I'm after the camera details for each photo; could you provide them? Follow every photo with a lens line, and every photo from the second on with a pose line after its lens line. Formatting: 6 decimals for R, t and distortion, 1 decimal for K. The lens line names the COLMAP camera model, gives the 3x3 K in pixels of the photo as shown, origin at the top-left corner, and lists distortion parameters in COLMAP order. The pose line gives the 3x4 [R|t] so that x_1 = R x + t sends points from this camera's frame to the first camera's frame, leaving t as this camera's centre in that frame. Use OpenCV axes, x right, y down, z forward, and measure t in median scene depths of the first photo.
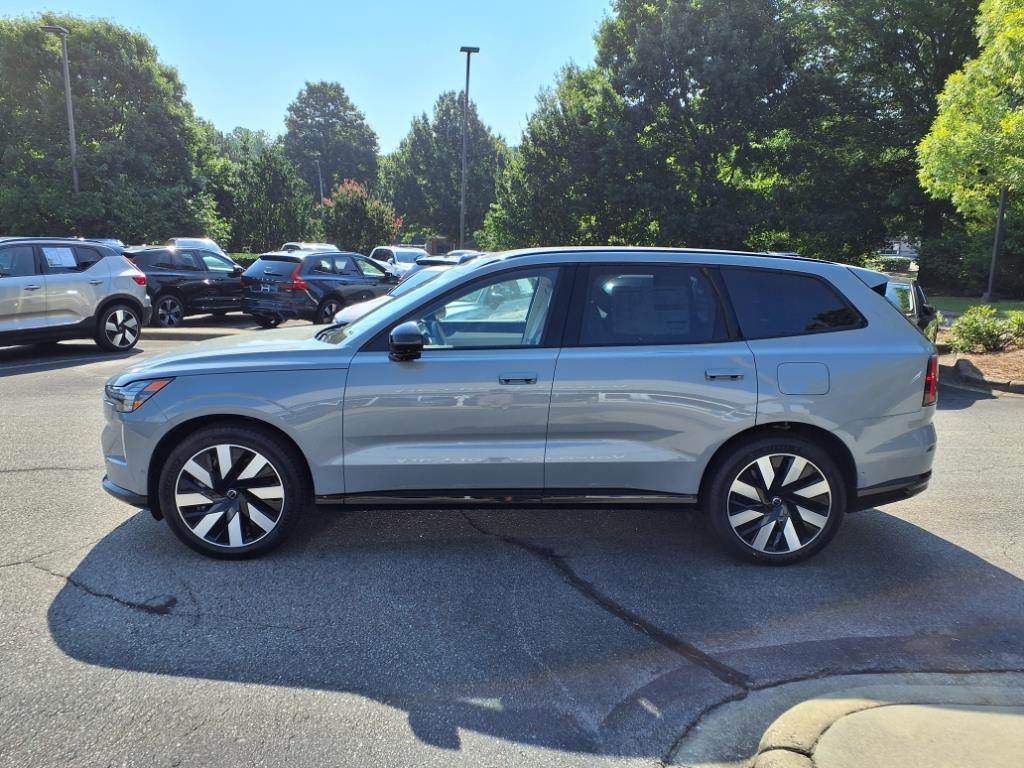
lens RADIAL K [[907.4, 0, 511.7], [0, 907.4, 384.6], [0, 0, 1]] dist [0.078514, -0.112581]
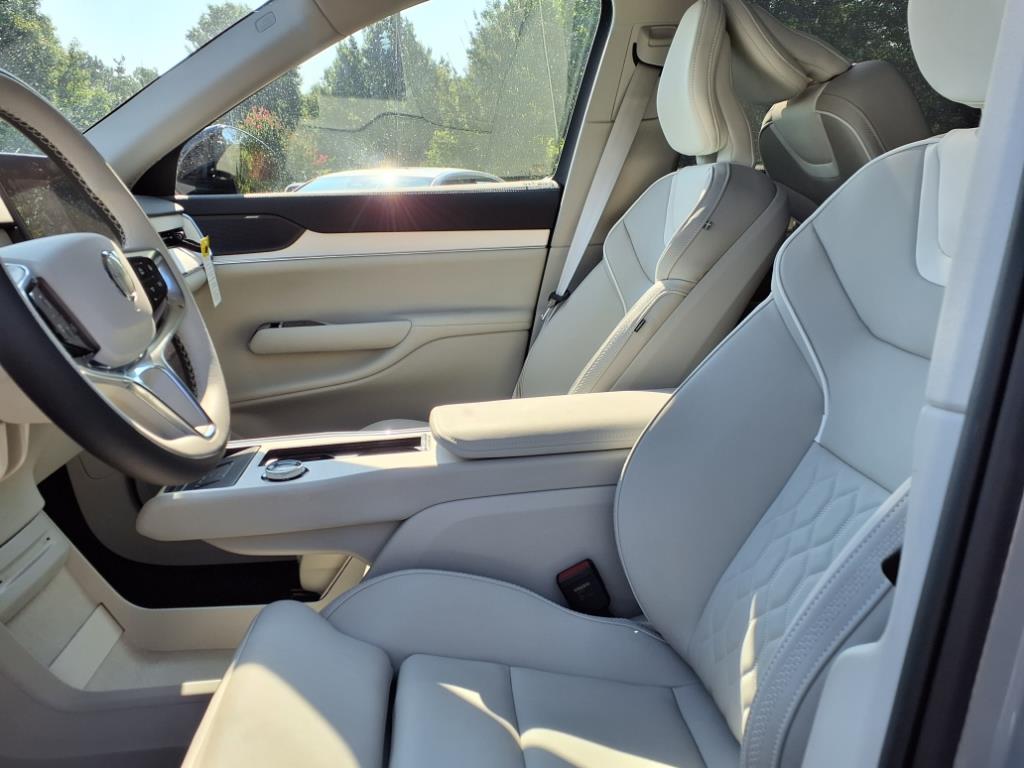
lens RADIAL K [[907.4, 0, 512.2], [0, 907.4, 383.1], [0, 0, 1]] dist [0.078514, -0.112581]
pose [[0.997619, -0.051422, 0.045965, -0.003771], [0.049502, 0.997892, 0.041971, -0.005609], [-0.048026, -0.039596, 0.998061, 0.185627]]
